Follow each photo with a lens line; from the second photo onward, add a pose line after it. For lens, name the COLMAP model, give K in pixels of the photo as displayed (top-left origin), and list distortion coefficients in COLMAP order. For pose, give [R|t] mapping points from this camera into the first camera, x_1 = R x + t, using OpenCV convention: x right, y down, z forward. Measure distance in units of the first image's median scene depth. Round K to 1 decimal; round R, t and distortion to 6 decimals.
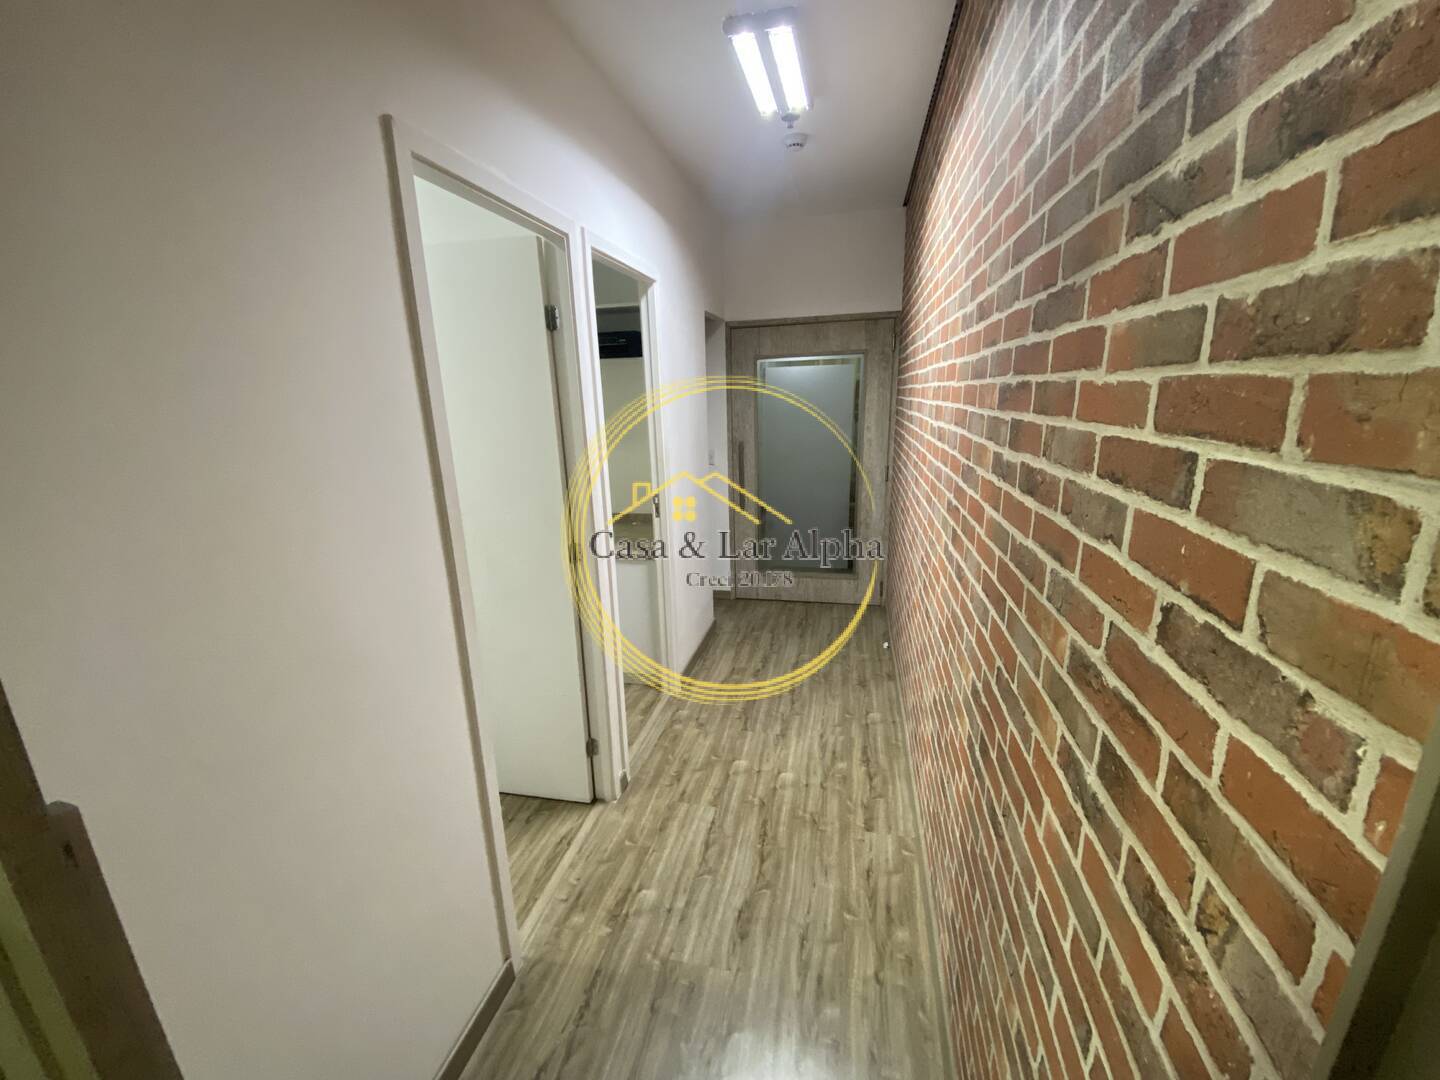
lens RADIAL K [[580.5, 0, 714.9], [0, 580.5, 544.1], [0, 0, 1]] dist [0.044835, -0.000073]
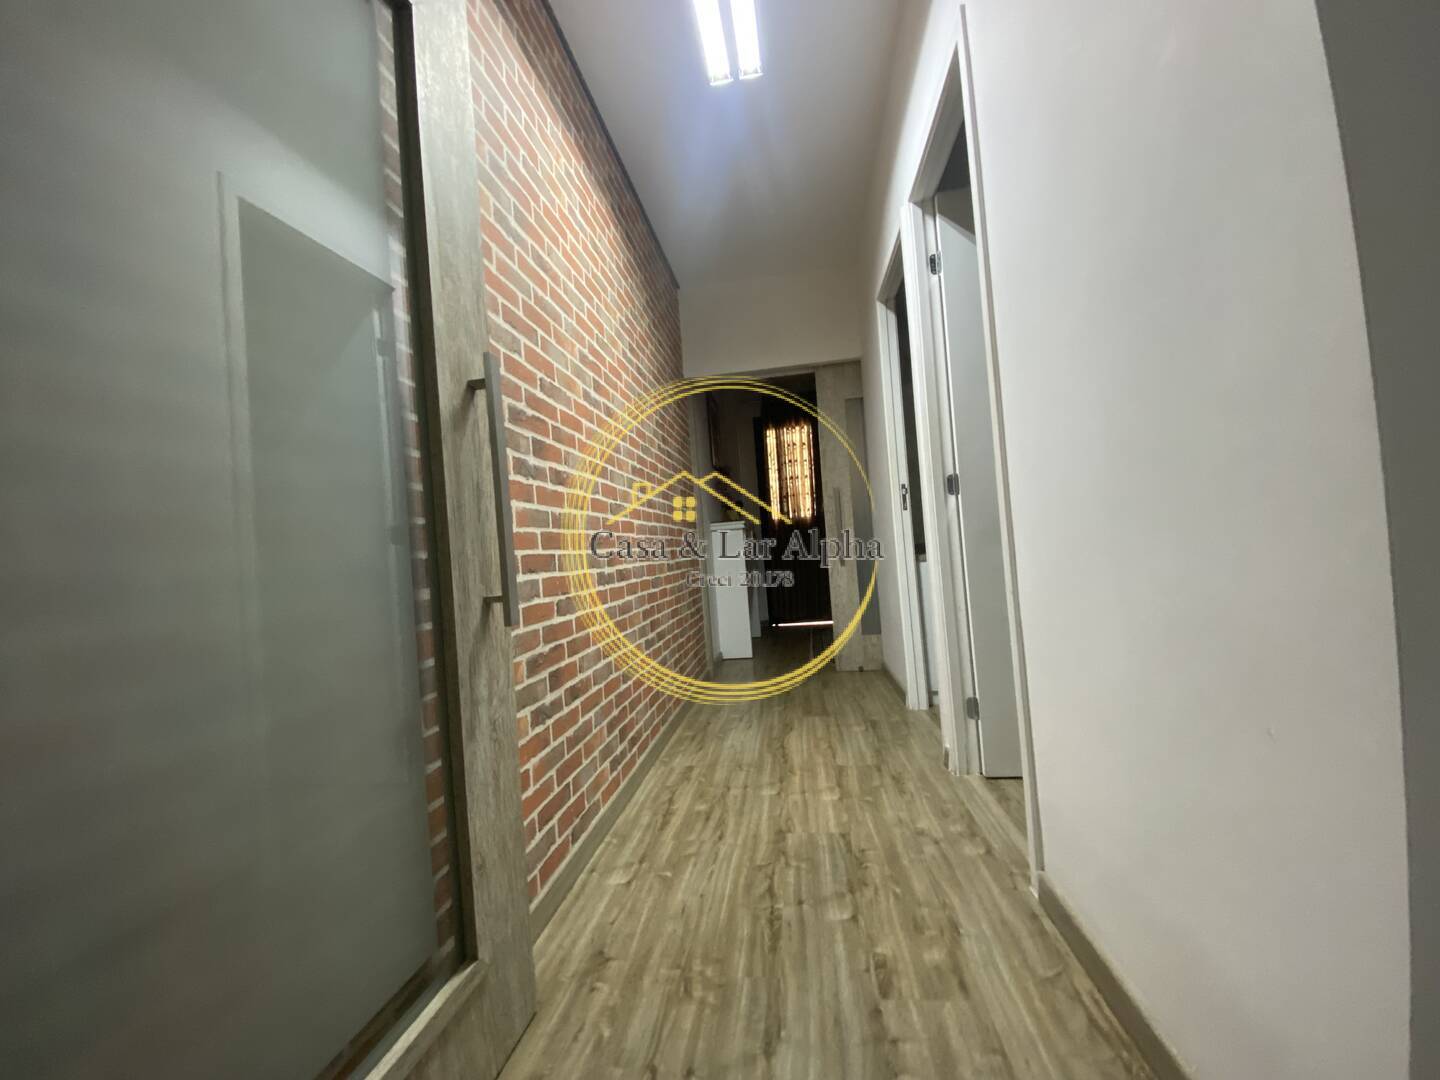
lens RADIAL K [[592.3, 0, 716.6], [0, 592.3, 541.7], [0, 0, 1]] dist [0.025255, -0.022369]
pose [[-0.990124, 0.105902, -0.091870, 0.214349], [0.081940, 0.968844, 0.233727, -0.138958], [0.113759, 0.223890, -0.967952, 1.567973]]
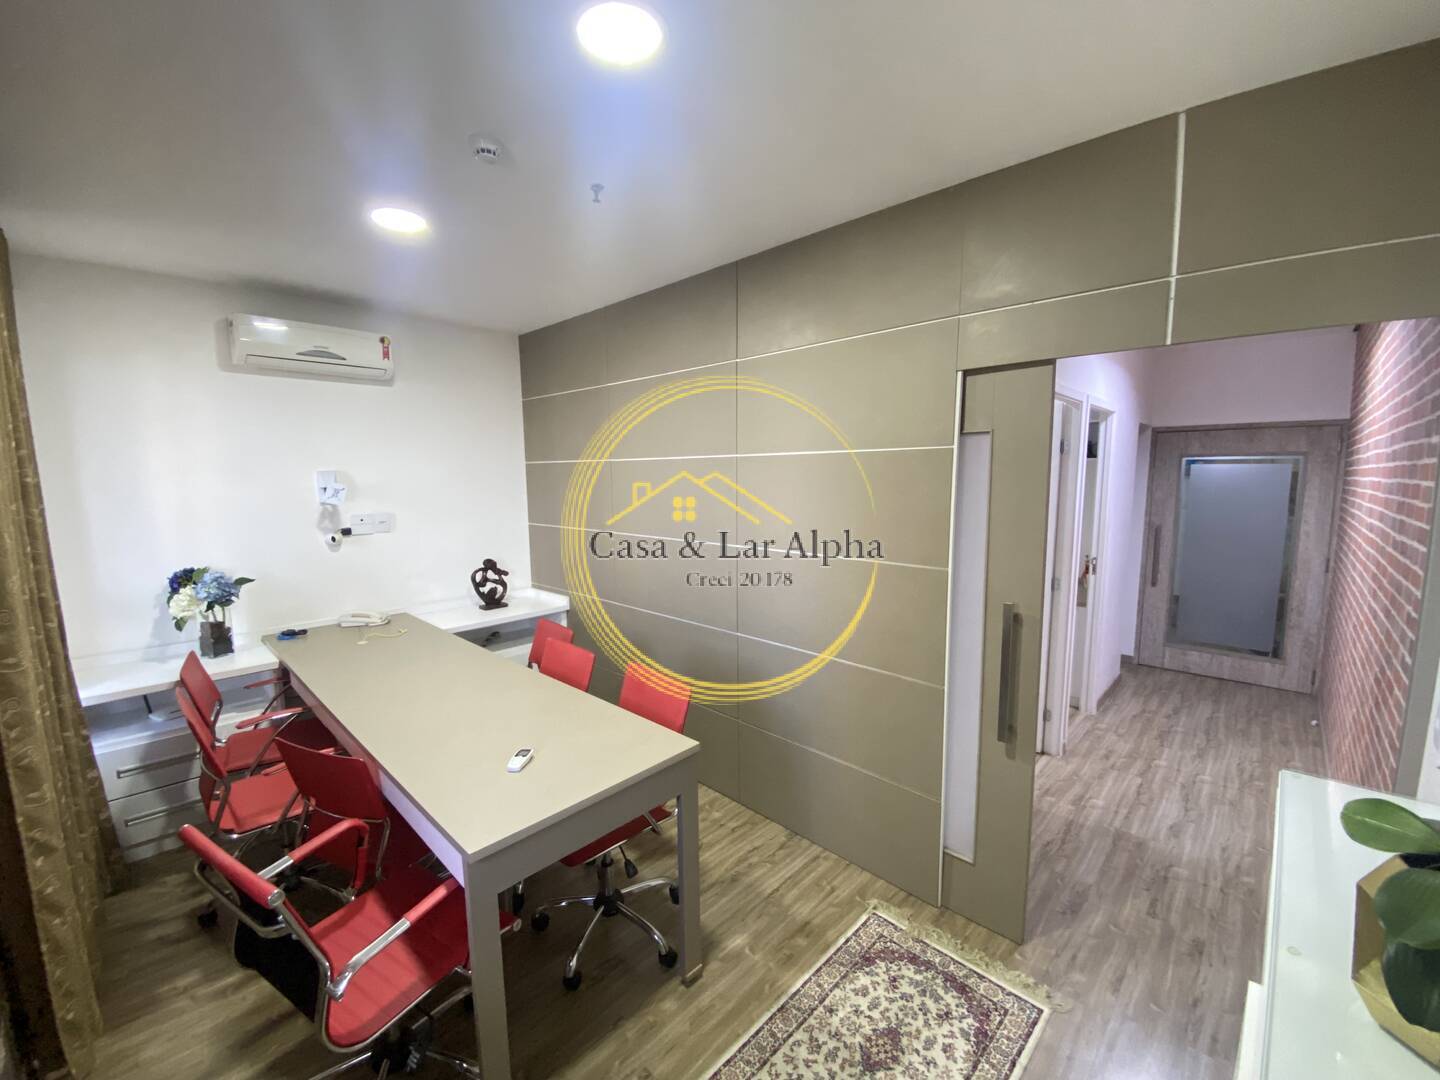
lens RADIAL K [[592.3, 0, 716.6], [0, 592.3, 541.7], [0, 0, 1]] dist [0.025255, -0.022369]
pose [[0.860763, 0.085528, -0.501769, -0.176205], [-0.150540, 0.984458, -0.090441, 0.147191], [0.486235, 0.153385, 0.860261, -0.684760]]
